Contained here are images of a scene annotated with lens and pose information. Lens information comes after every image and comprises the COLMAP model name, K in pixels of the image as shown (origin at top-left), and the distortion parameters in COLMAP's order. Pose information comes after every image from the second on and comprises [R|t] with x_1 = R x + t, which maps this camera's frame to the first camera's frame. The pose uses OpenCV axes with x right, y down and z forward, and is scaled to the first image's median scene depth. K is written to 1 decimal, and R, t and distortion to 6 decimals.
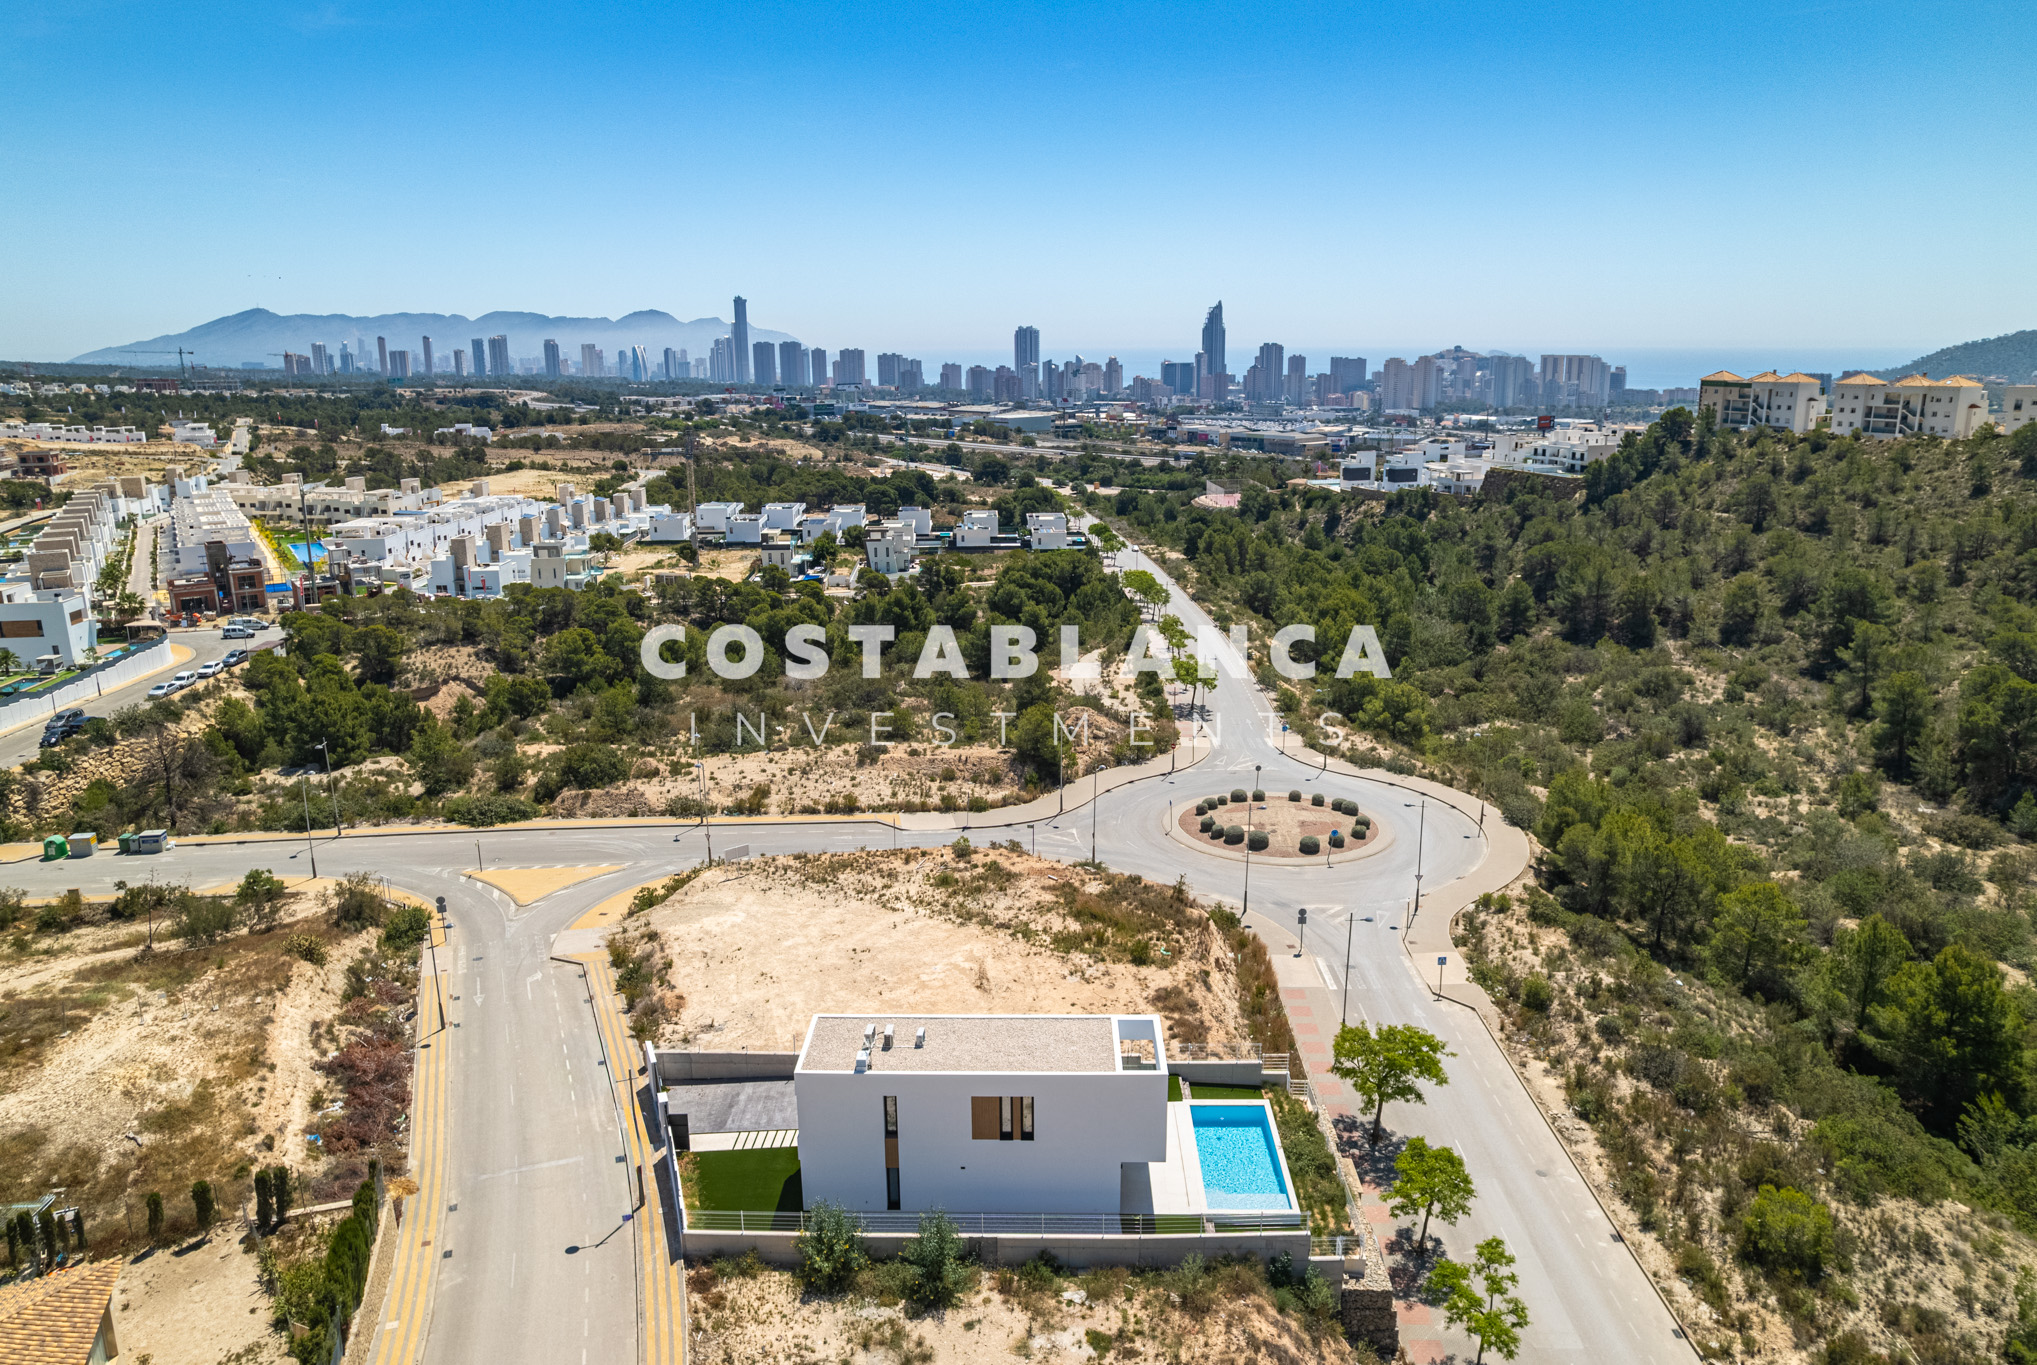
lens RADIAL K [[1304.3, 0, 1036.8], [0, 1304.3, 678.4], [0, 0, 1]] dist [-0.069640, 0.060950]
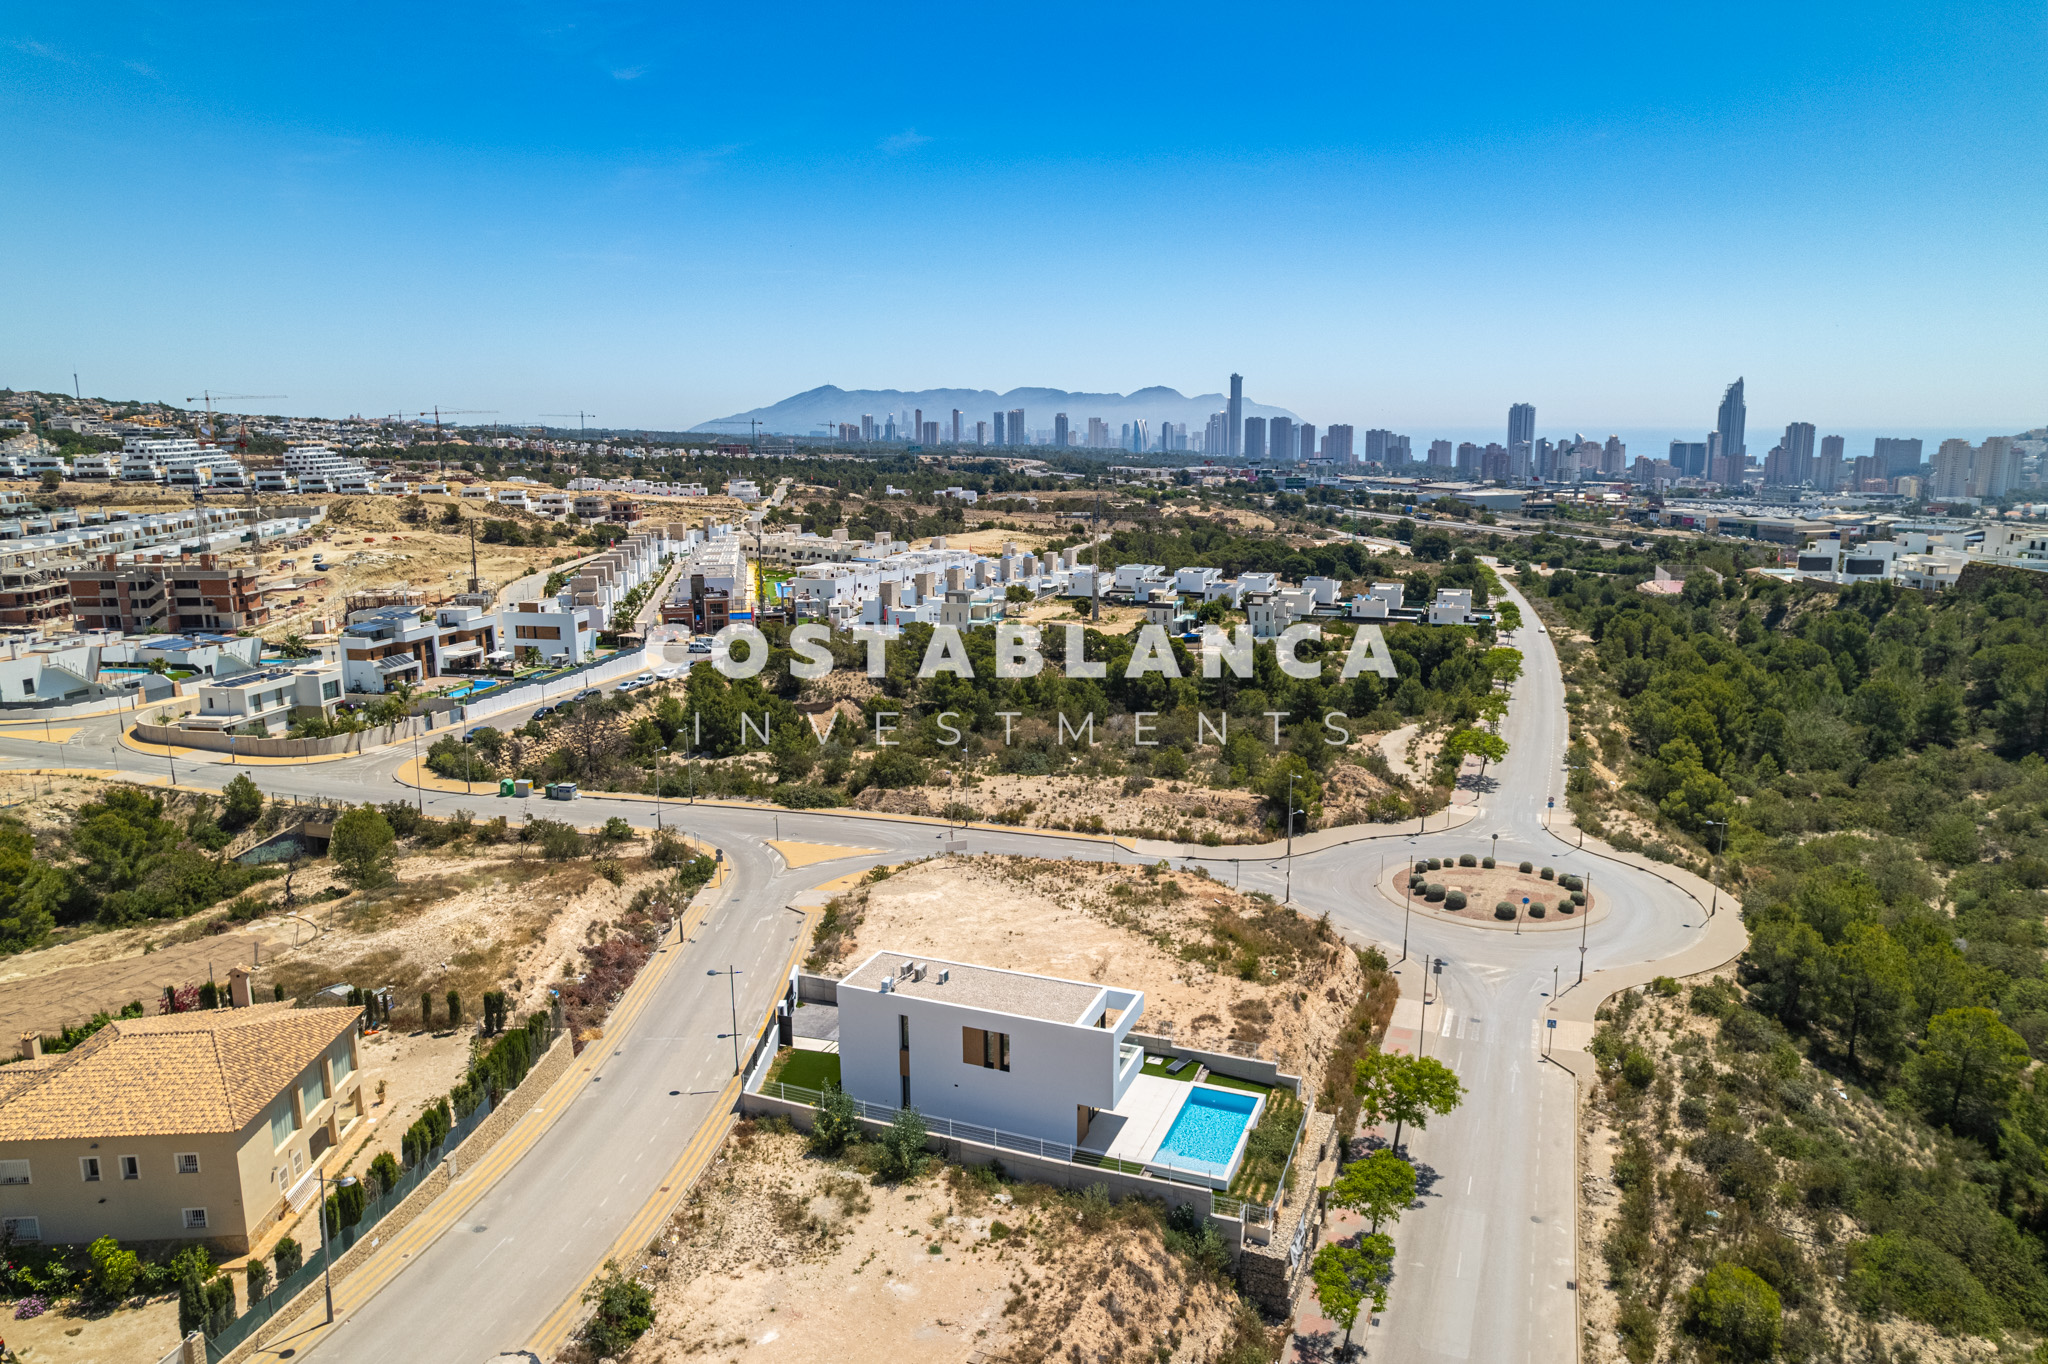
lens RADIAL K [[1311.4, 0, 1083.4], [0, 1311.4, 689.4], [0, 0, 1]] dist [-0.069640, 0.060950]
pose [[0.936786, 0.071815, -0.342453, 0.202134], [-0.088395, 0.995538, -0.033034, 0.016532], [0.338553, 0.061217, 0.938954, -0.061101]]
